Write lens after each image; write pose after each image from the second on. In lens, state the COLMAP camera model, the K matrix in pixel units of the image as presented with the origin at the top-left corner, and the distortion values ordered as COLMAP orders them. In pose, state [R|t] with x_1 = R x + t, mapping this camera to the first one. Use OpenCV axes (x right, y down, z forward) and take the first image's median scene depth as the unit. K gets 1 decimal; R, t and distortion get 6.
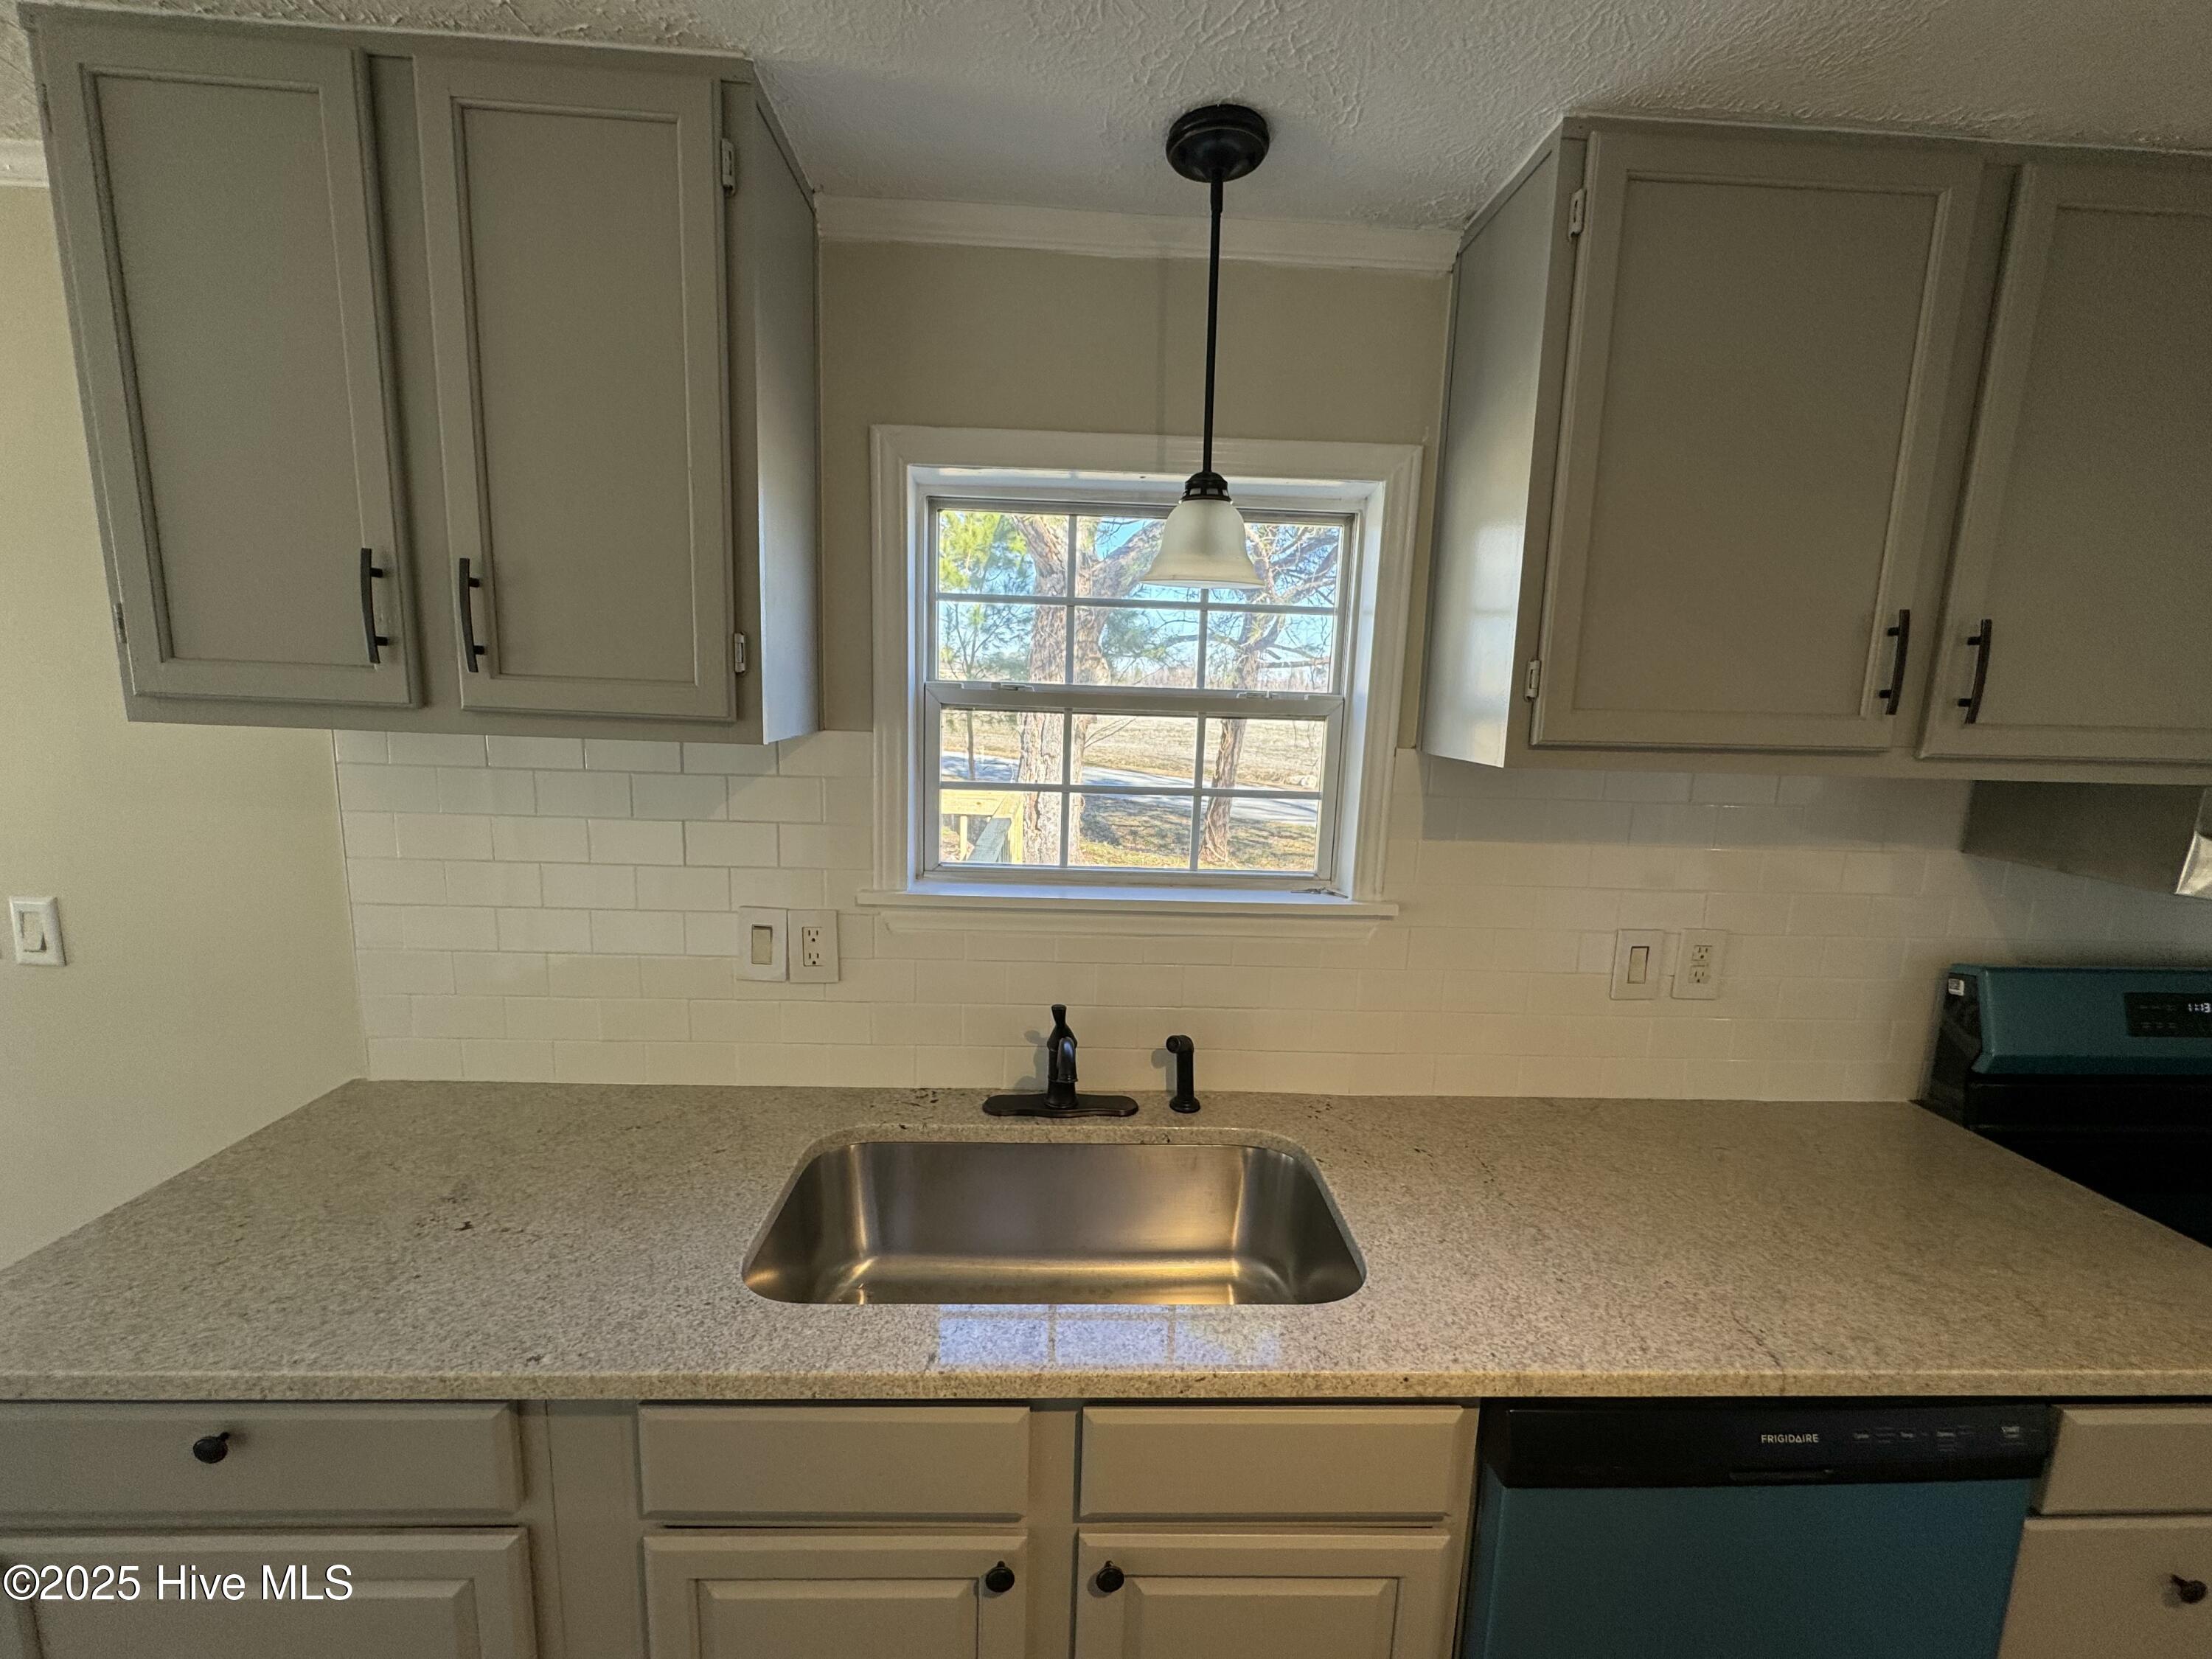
lens RADIAL K [[884.9, 0, 1106.0], [0, 884.9, 829.5], [0, 0, 1]] dist [-0.002805, -0.000240]
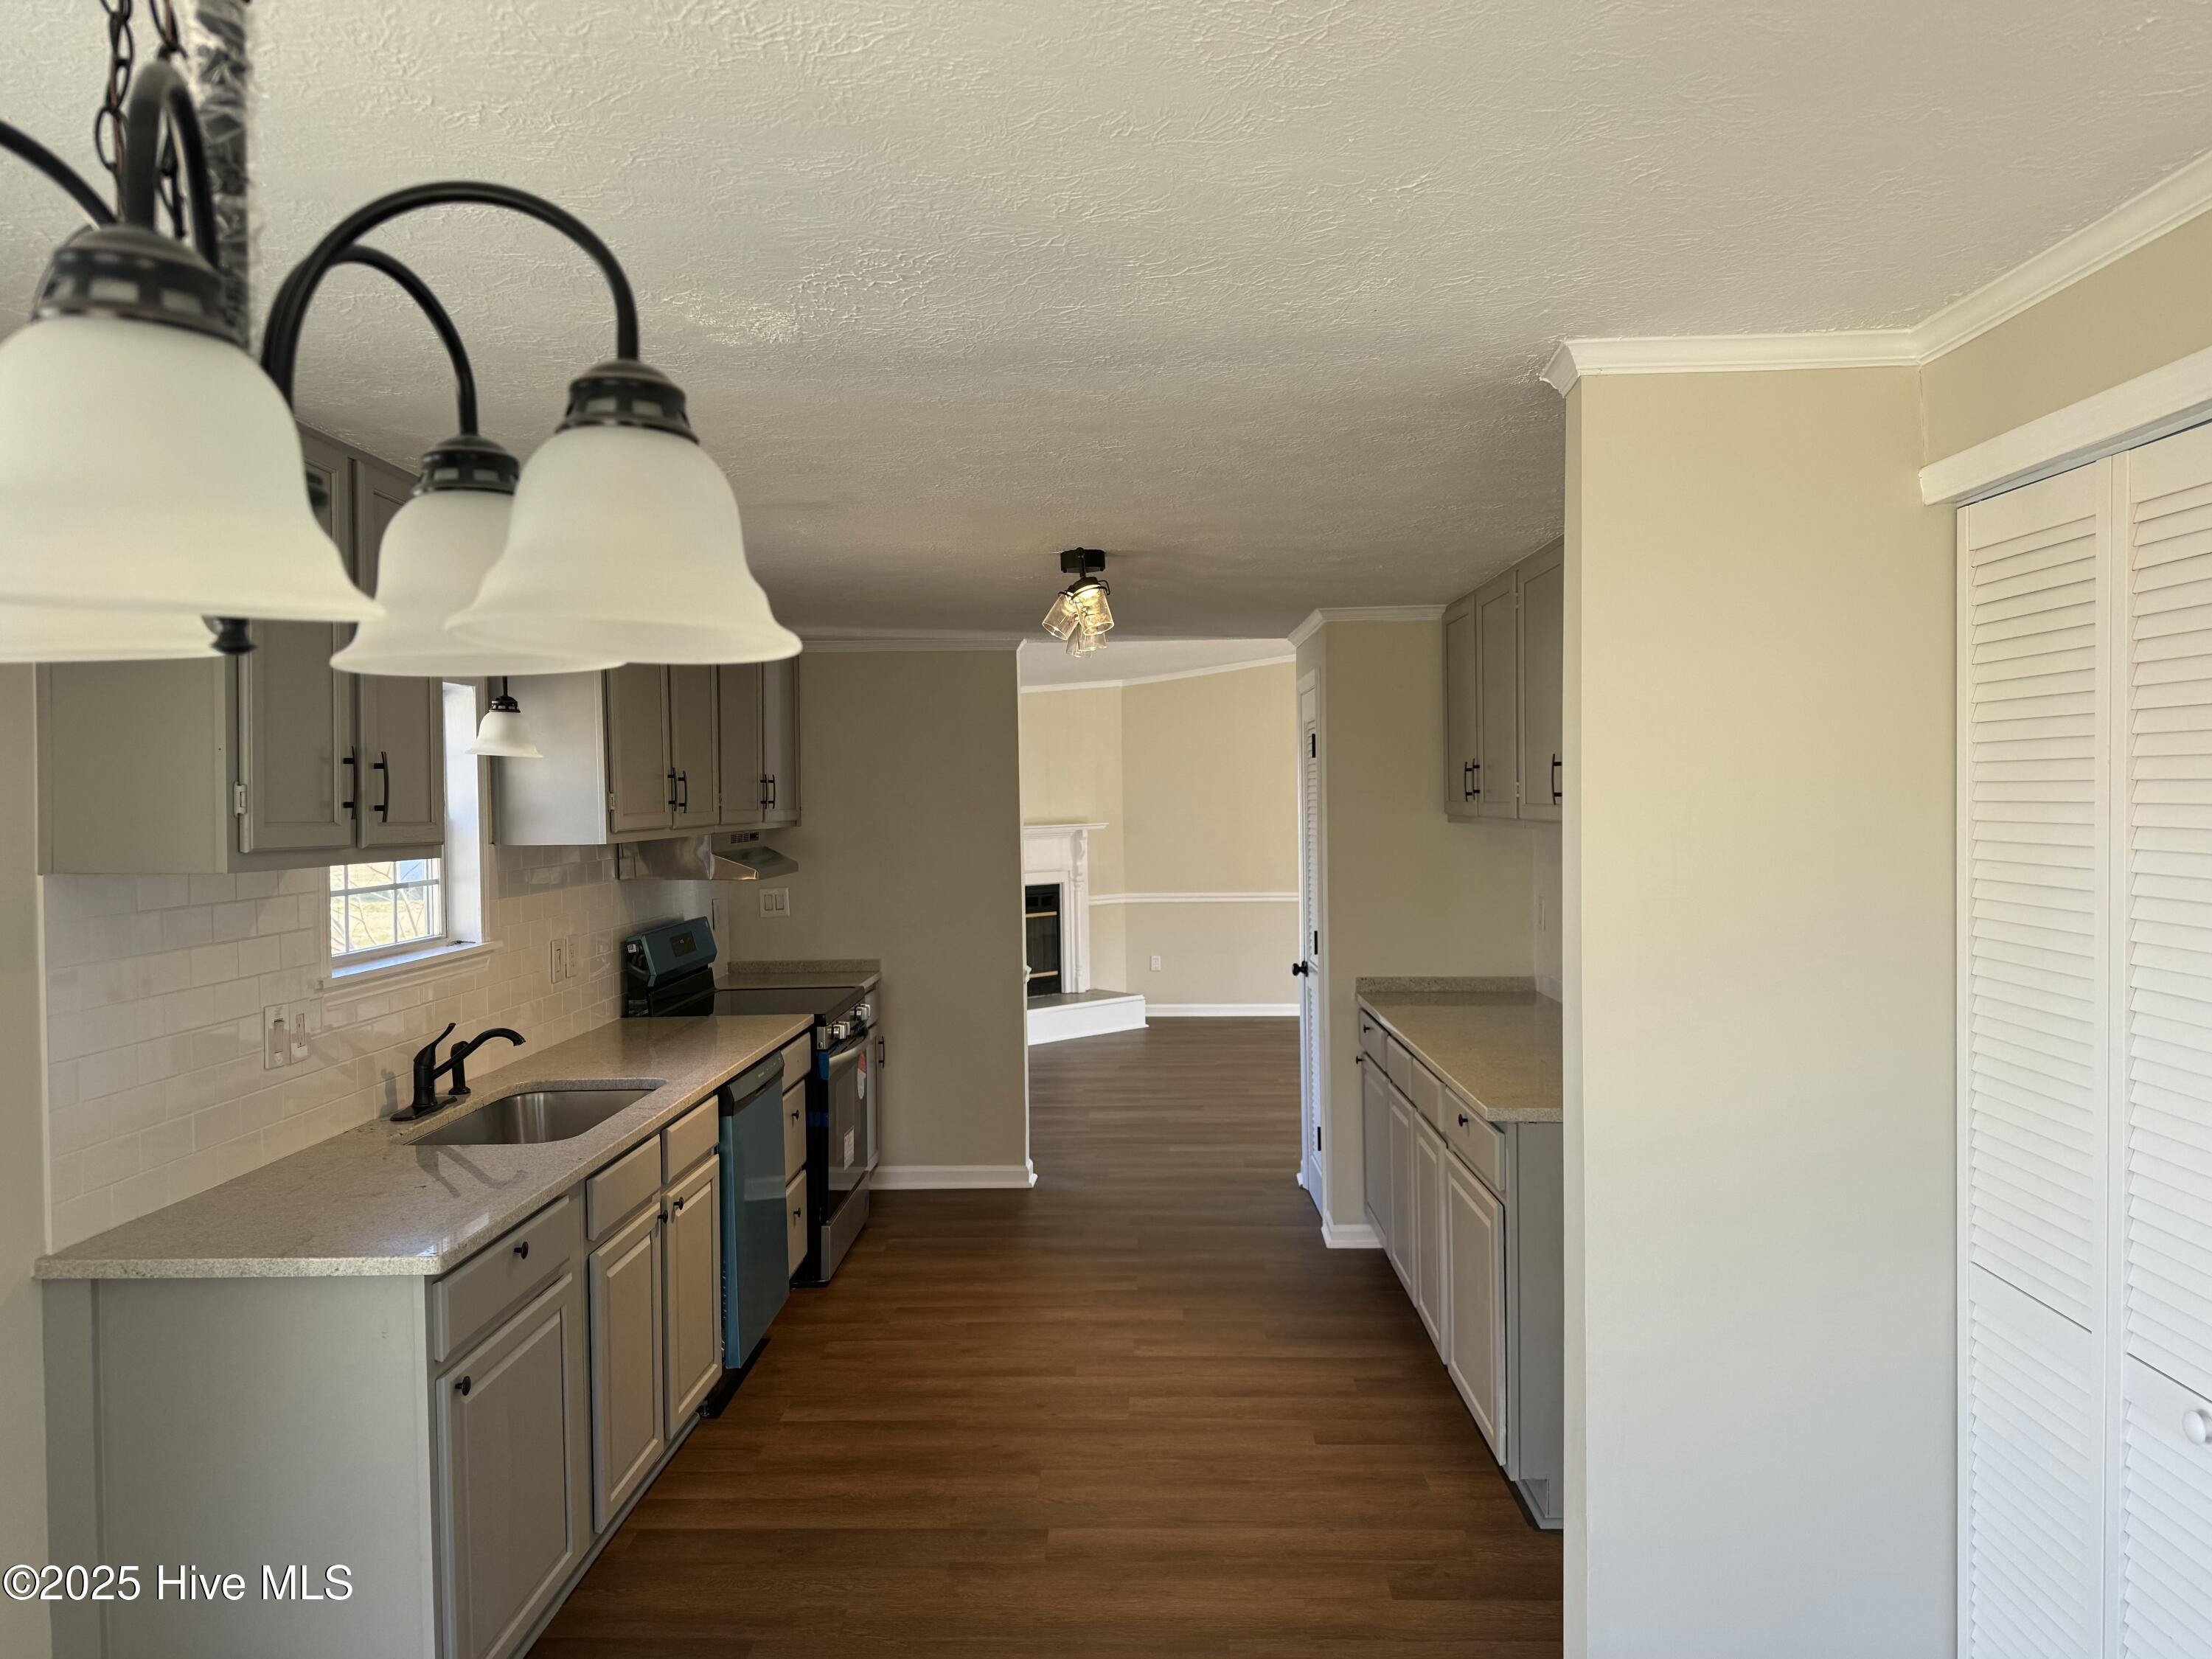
lens RADIAL K [[1517.5, 0, 1106.0], [0, 1517.5, 829.5], [0, 0, 1]] dist [0.058987, -0.135722]
pose [[0.067161, -0.053797, 0.996291, -2.472802], [0.166200, 0.985197, 0.041995, -0.049513], [-0.983802, 0.162763, 0.075108, -0.344187]]
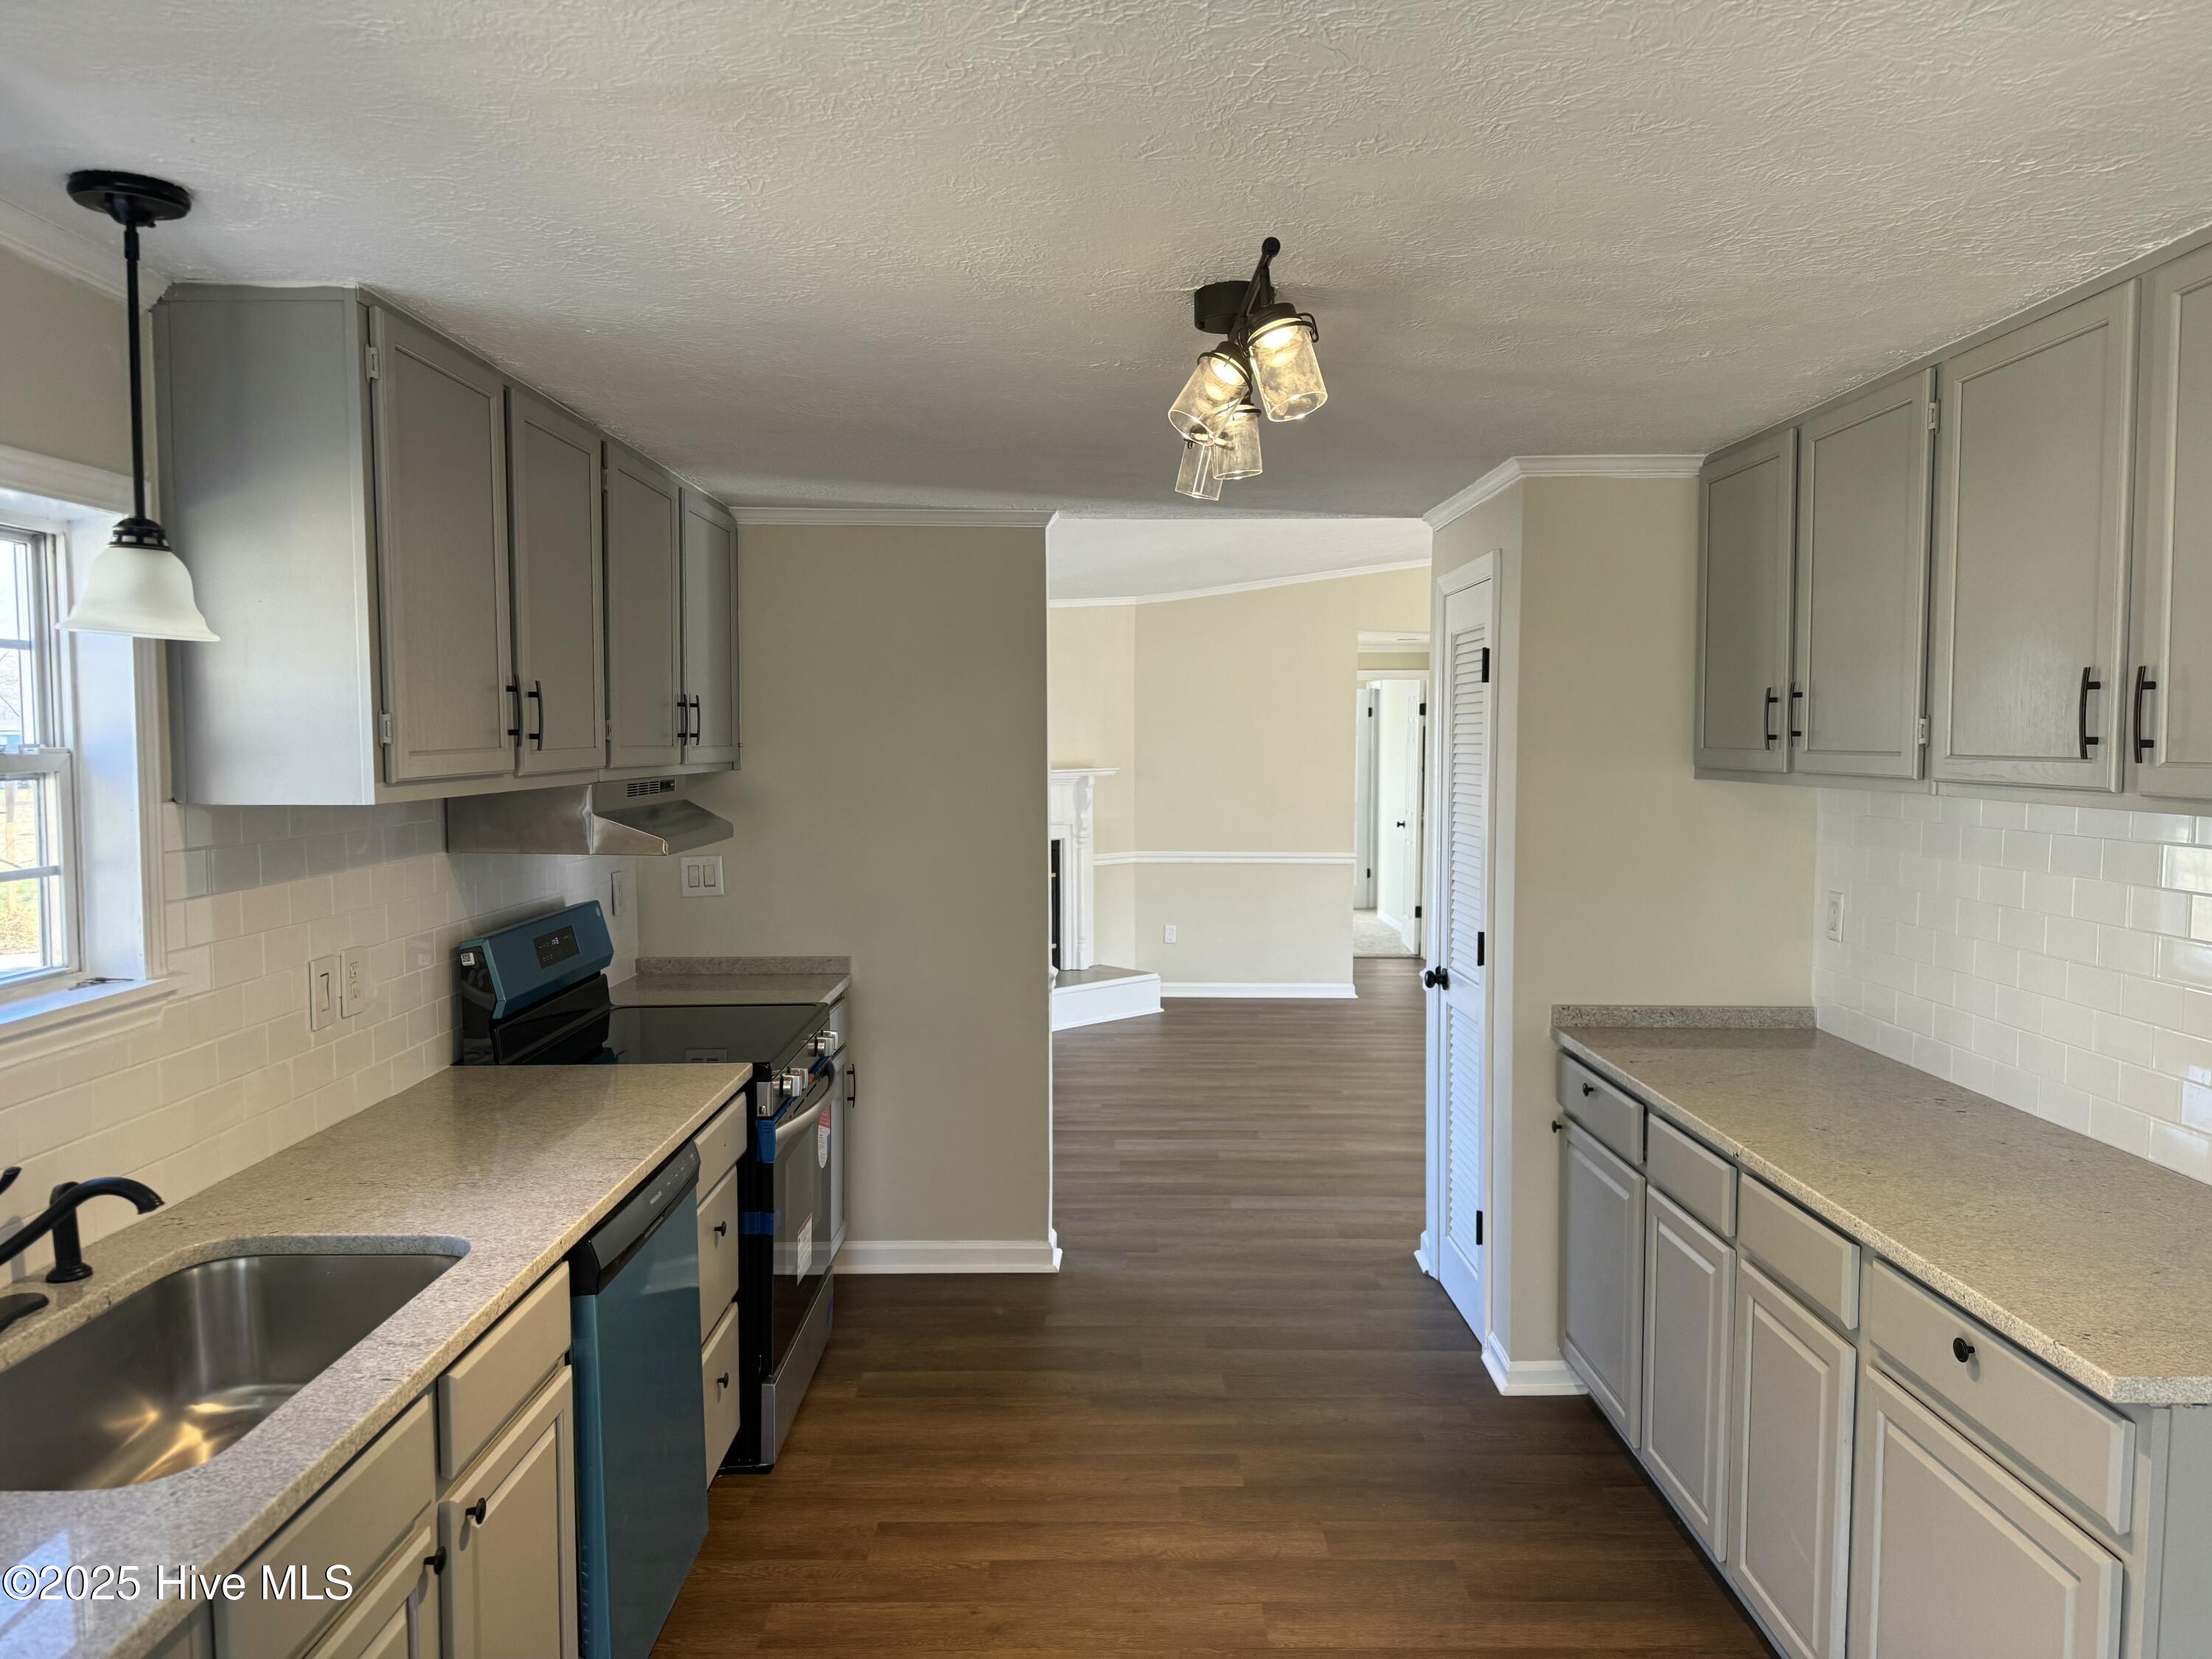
lens RADIAL K [[1517.5, 0, 1106.0], [0, 1517.5, 829.5], [0, 0, 1]] dist [0.058987, -0.135722]
pose [[0.040077, -0.091727, 0.994977, -1.219017], [0.151124, 0.984879, 0.084709, -0.052165], [-0.987702, 0.146970, 0.053333, -0.034350]]
